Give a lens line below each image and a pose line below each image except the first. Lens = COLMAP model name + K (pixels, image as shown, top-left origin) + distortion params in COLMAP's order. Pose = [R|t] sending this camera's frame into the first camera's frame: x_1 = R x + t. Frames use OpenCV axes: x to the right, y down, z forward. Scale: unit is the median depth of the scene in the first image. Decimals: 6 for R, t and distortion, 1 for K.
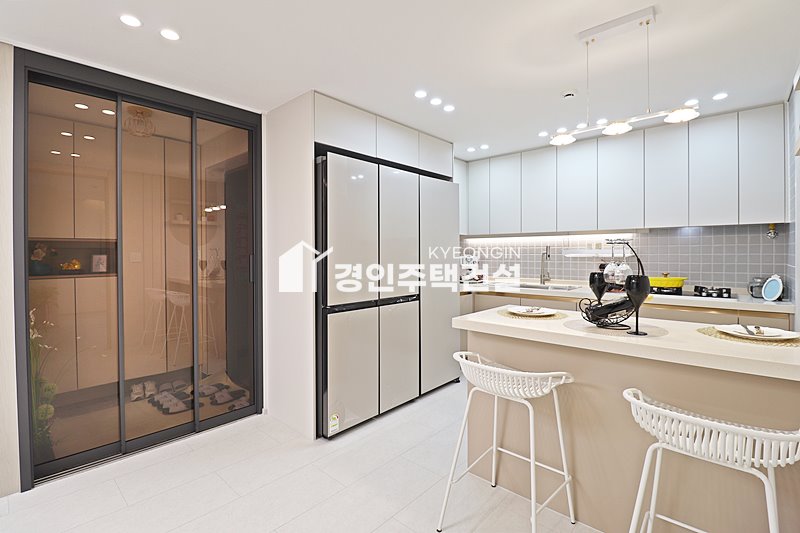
lens RADIAL K [[369.9, 0, 403.0], [0, 369.9, 258.9], [0, 0, 1]] dist [-0.000606, -0.013139]
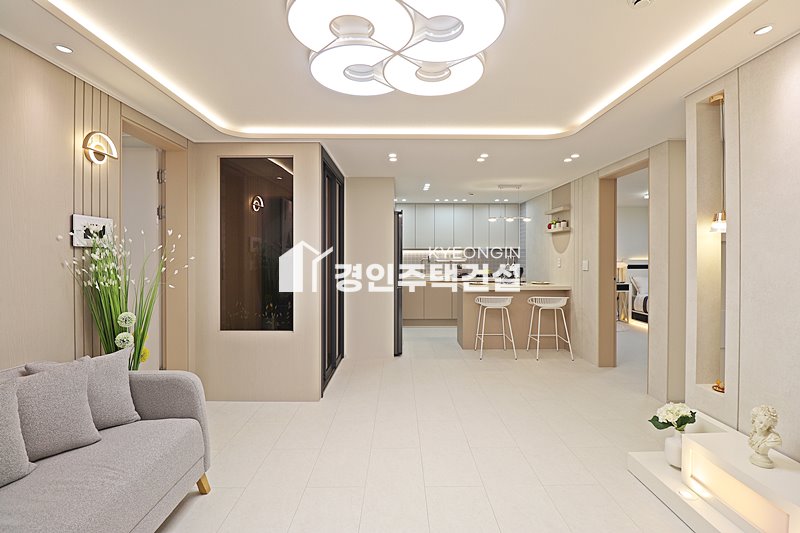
lens RADIAL K [[366.5, 0, 404.6], [0, 366.5, 258.4], [0, 0, 1]] dist [-0.001119, -0.013696]
pose [[0.732632, 0.000183, 0.680625, -1.154056], [0.009288, 0.999904, -0.010266, -0.003140], [-0.680562, 0.013843, 0.732560, -0.341903]]
